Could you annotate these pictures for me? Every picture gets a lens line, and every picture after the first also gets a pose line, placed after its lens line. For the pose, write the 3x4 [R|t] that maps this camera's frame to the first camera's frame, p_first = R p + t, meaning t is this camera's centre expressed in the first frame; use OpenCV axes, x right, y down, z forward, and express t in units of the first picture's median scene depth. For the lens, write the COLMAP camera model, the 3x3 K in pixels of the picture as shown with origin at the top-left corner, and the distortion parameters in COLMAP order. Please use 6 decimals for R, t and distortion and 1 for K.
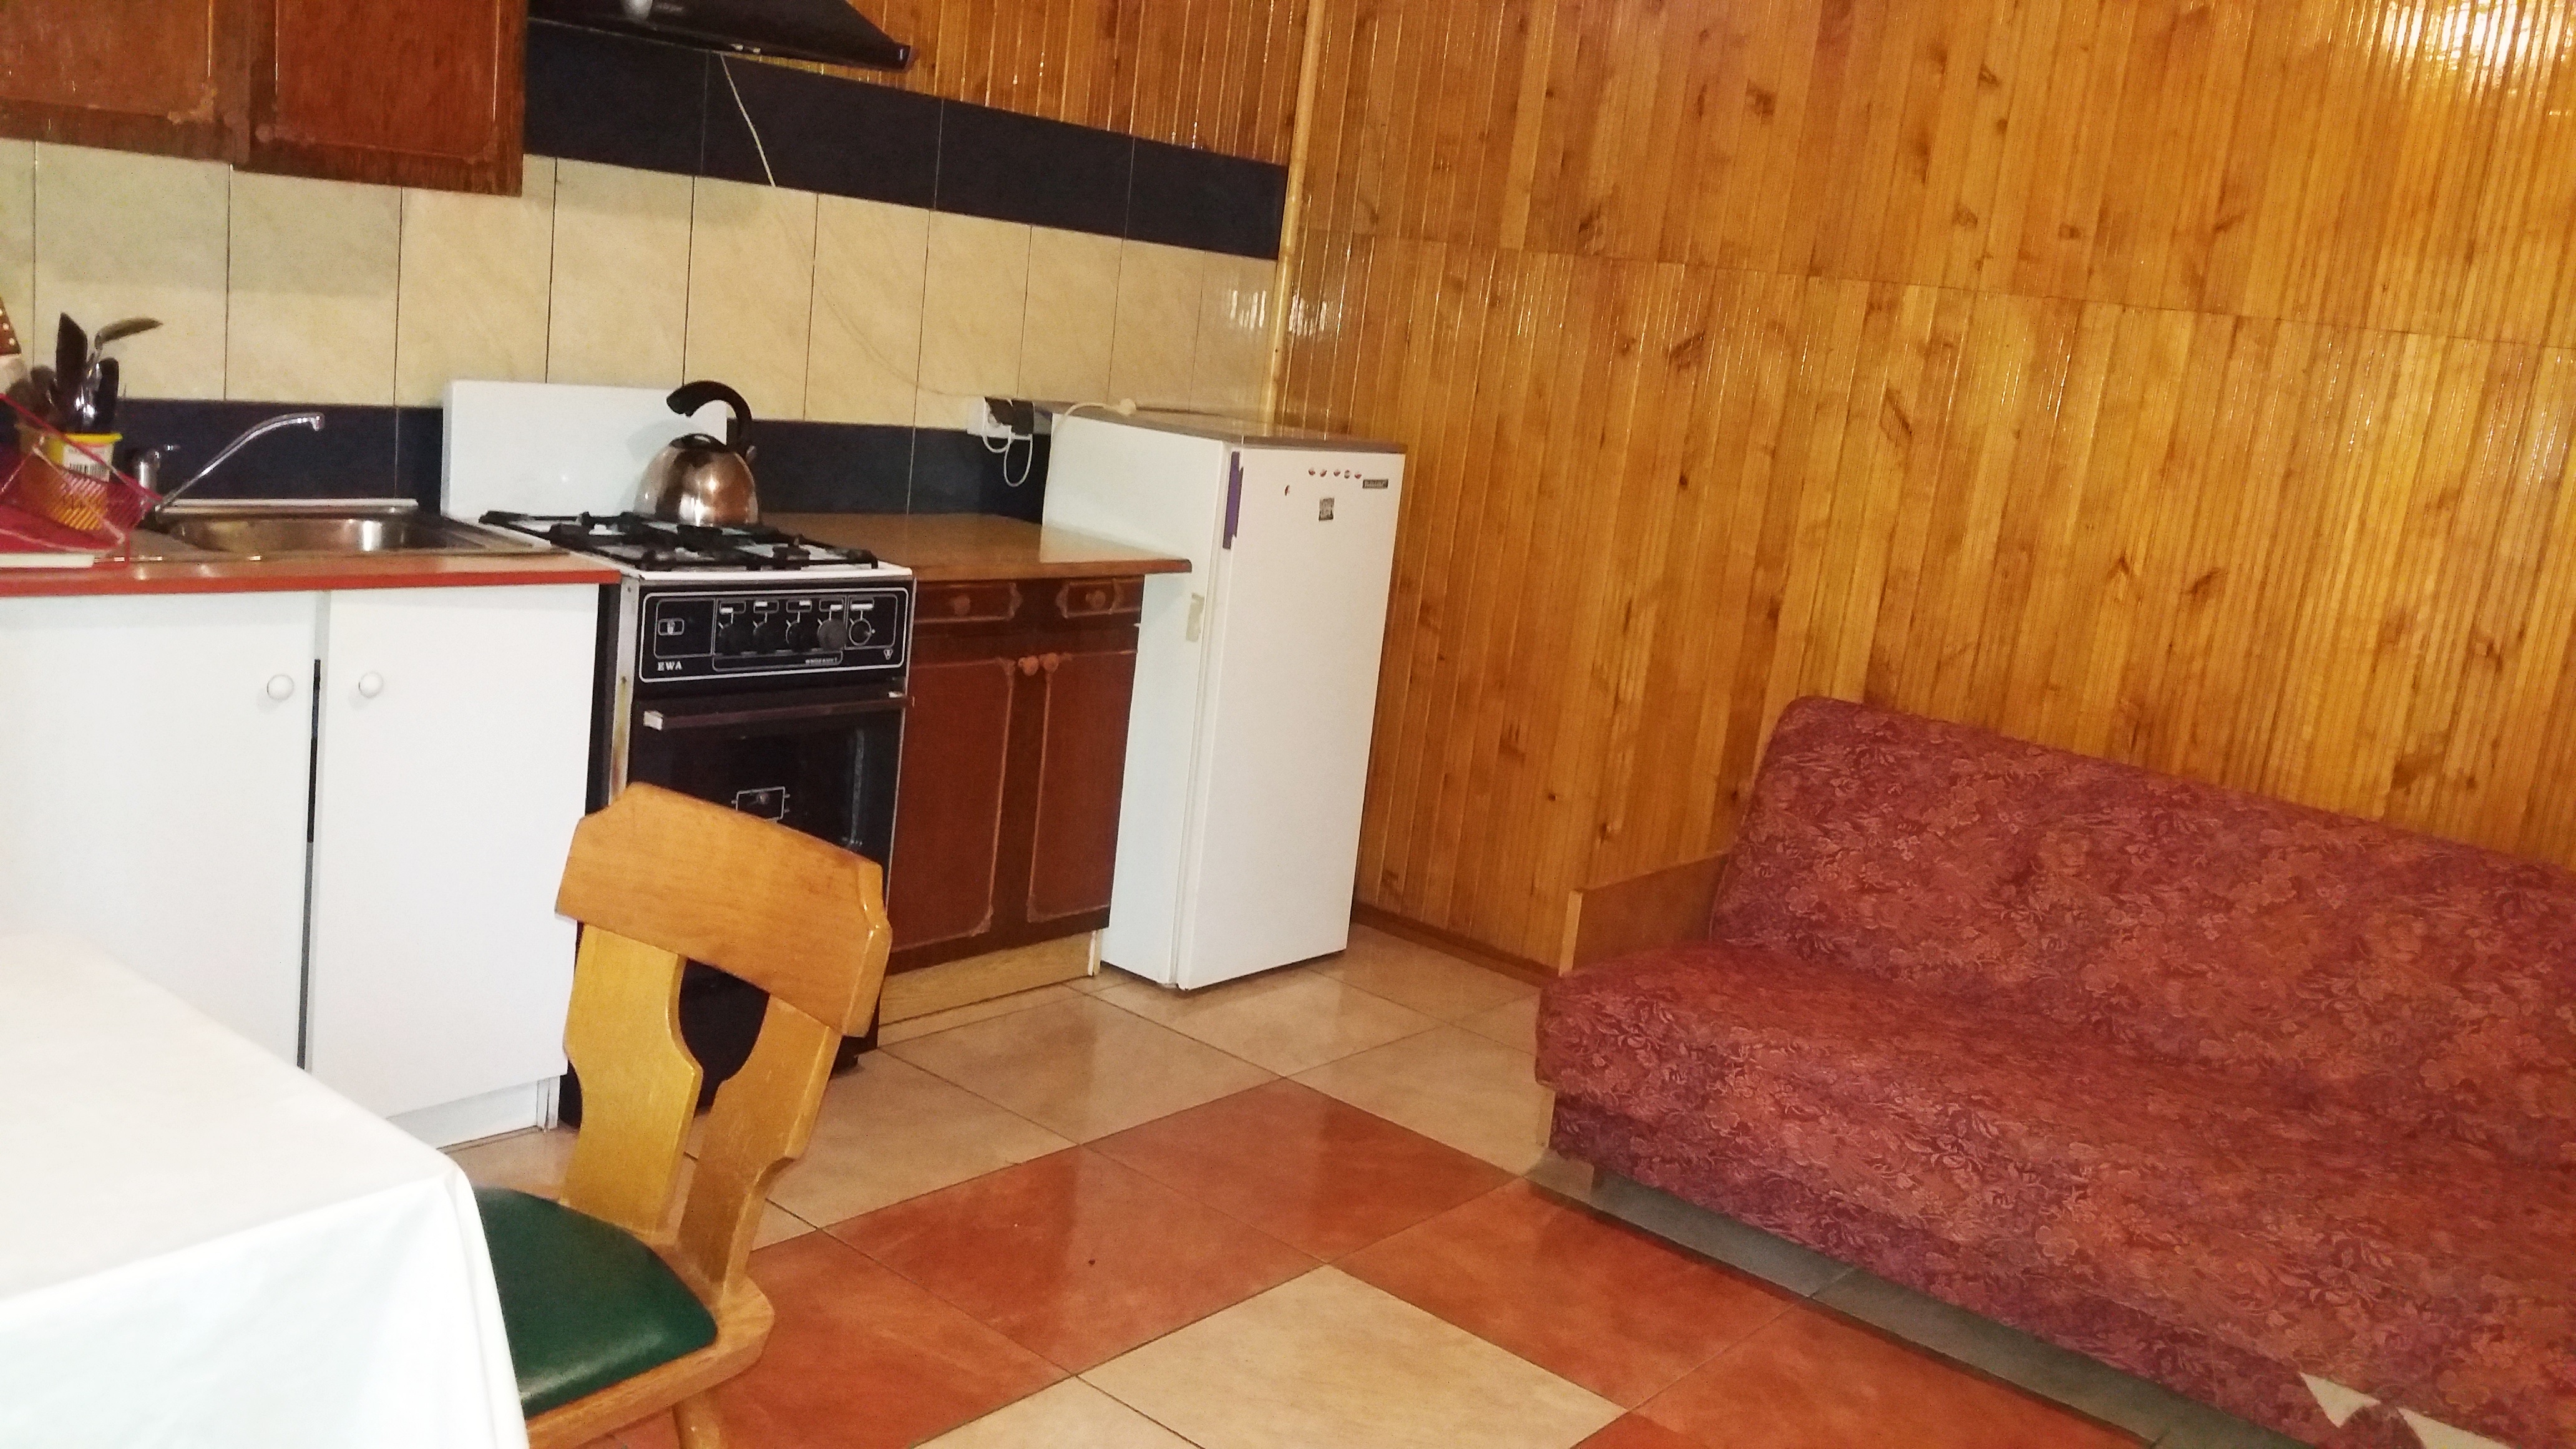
lens RADIAL K [[2066.3, 0, 1285.8], [0, 2066.3, 724.7], [0, 0, 1]] dist [-0.000721, -0.012967]
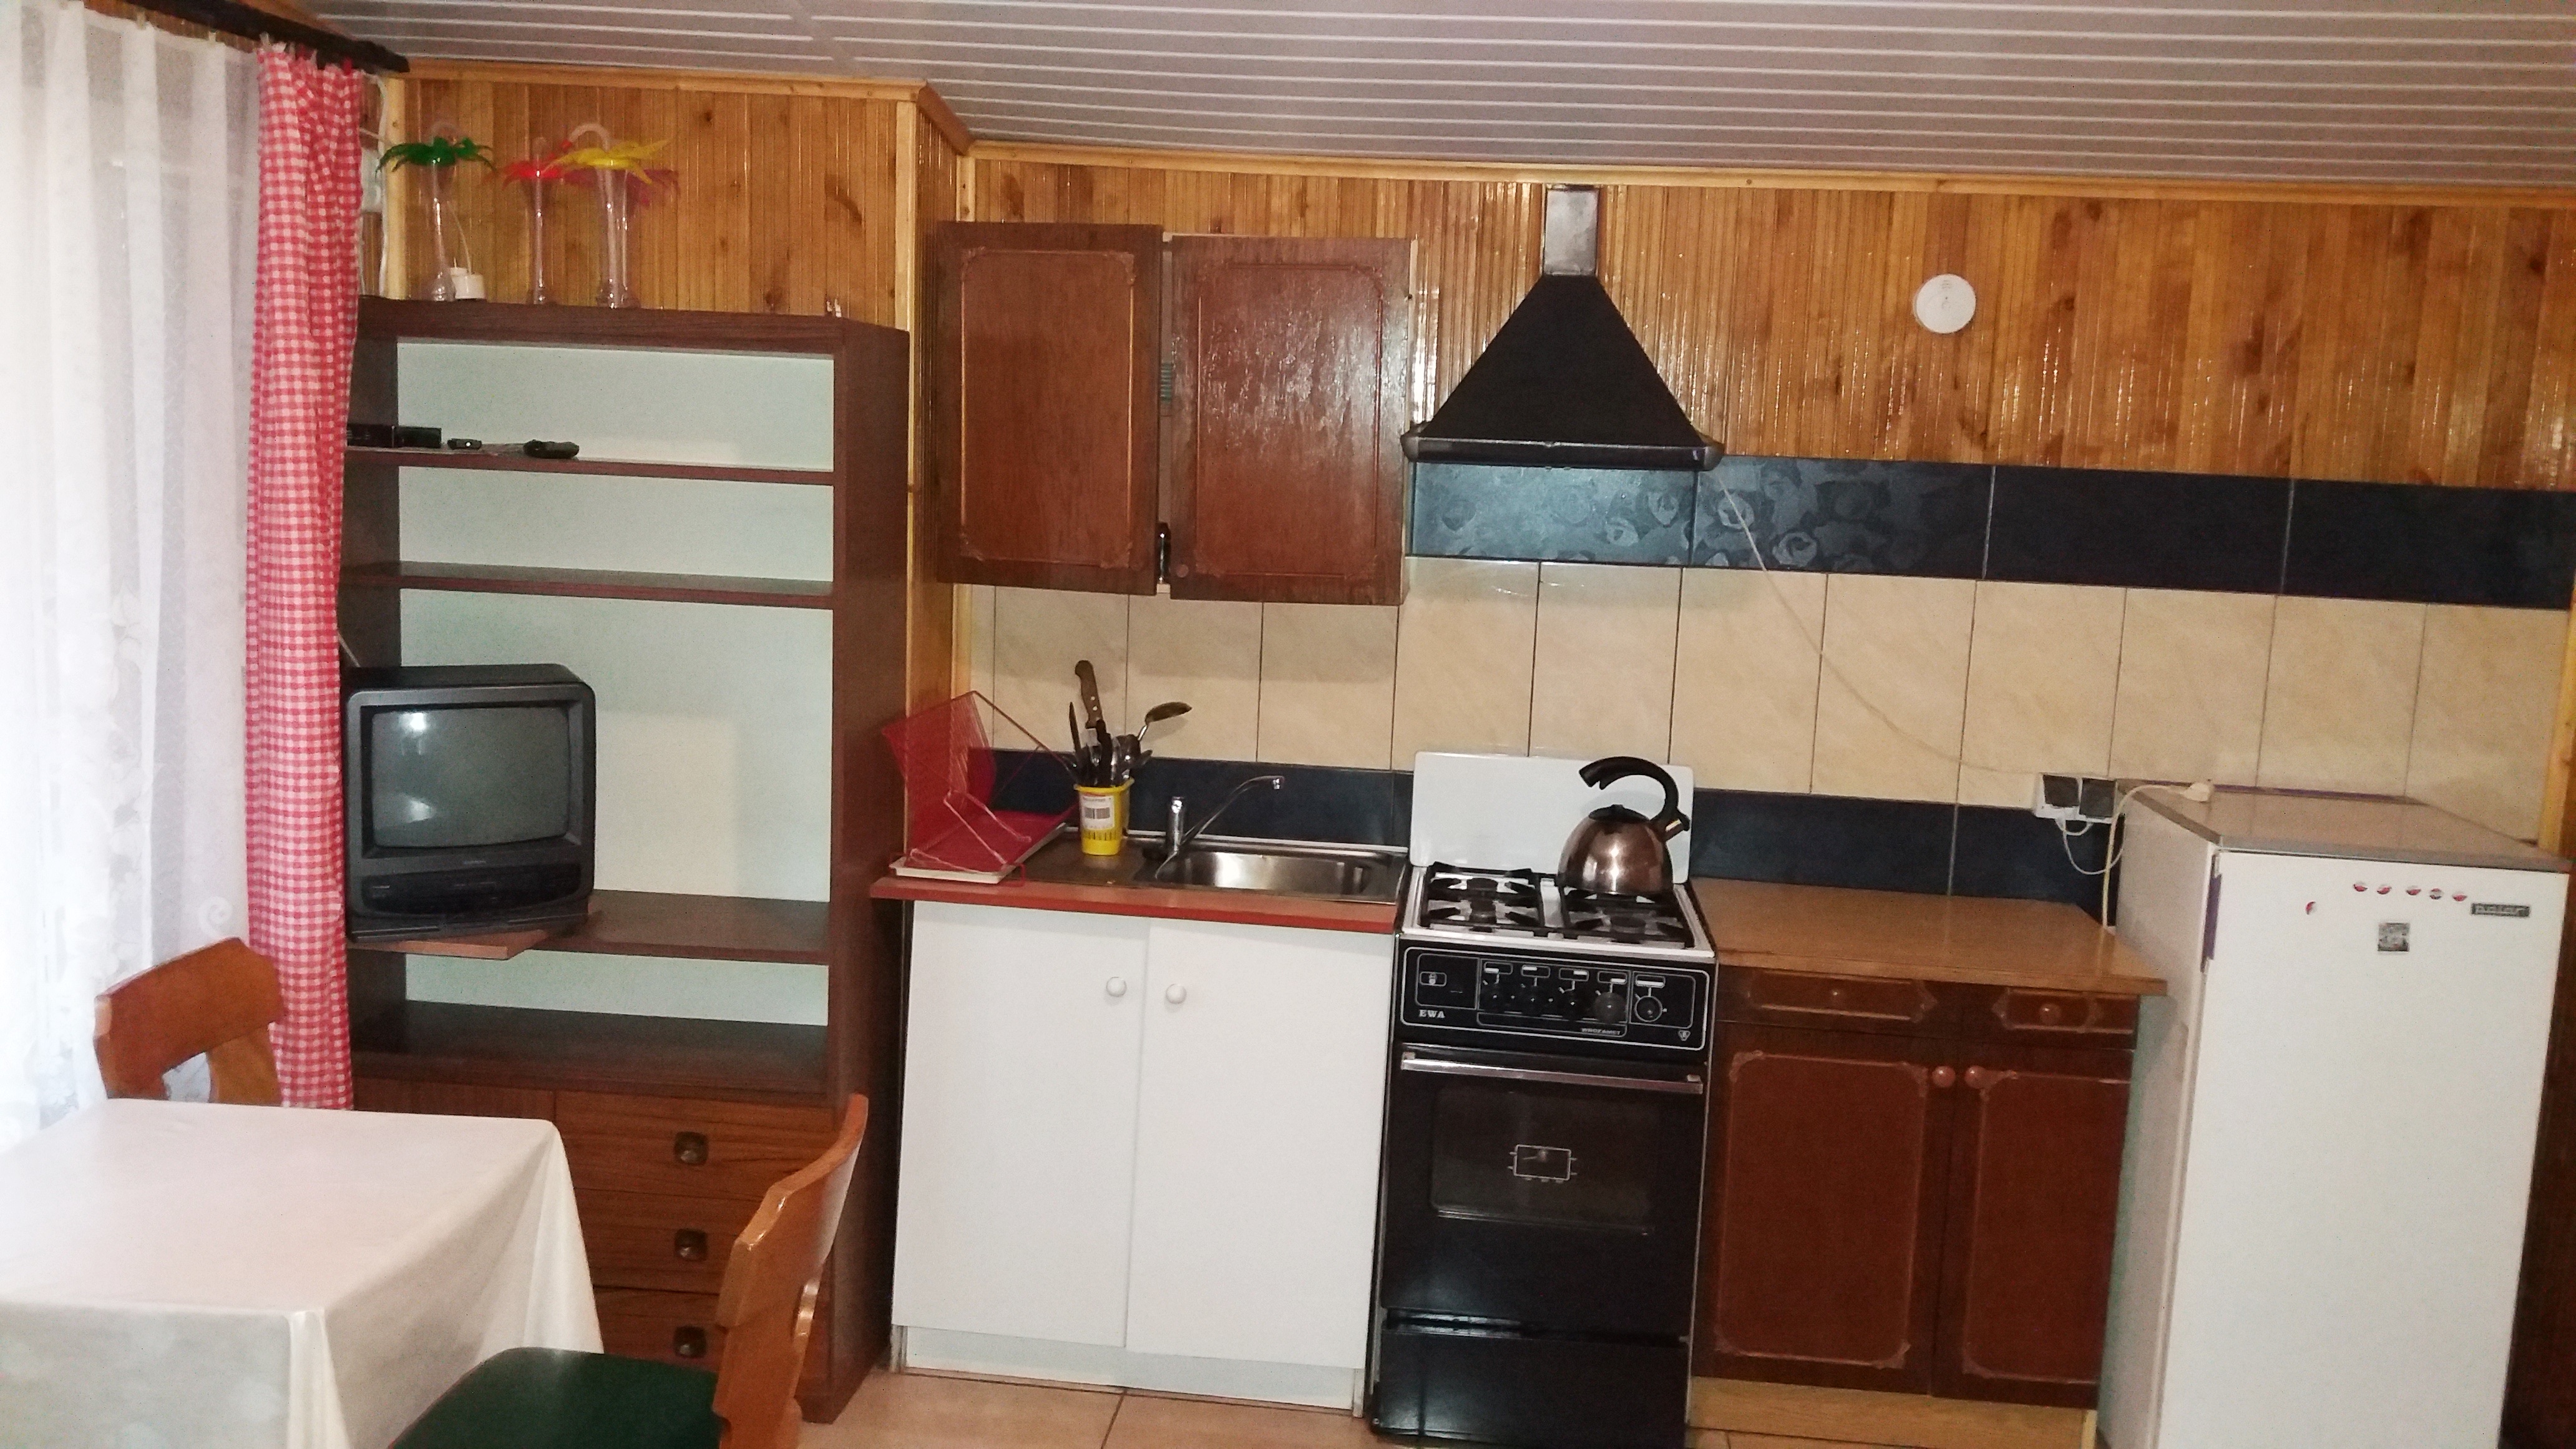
lens RADIAL K [[2066.3, 0, 1261.6], [0, 2066.3, 598.1], [0, 0, 1]] dist [-0.000721, -0.012967]
pose [[0.550168, -0.030704, -0.834489, 0.525250], [-0.144756, 0.980688, -0.131519, -0.079350], [0.822412, 0.193155, 0.535098, 0.255451]]
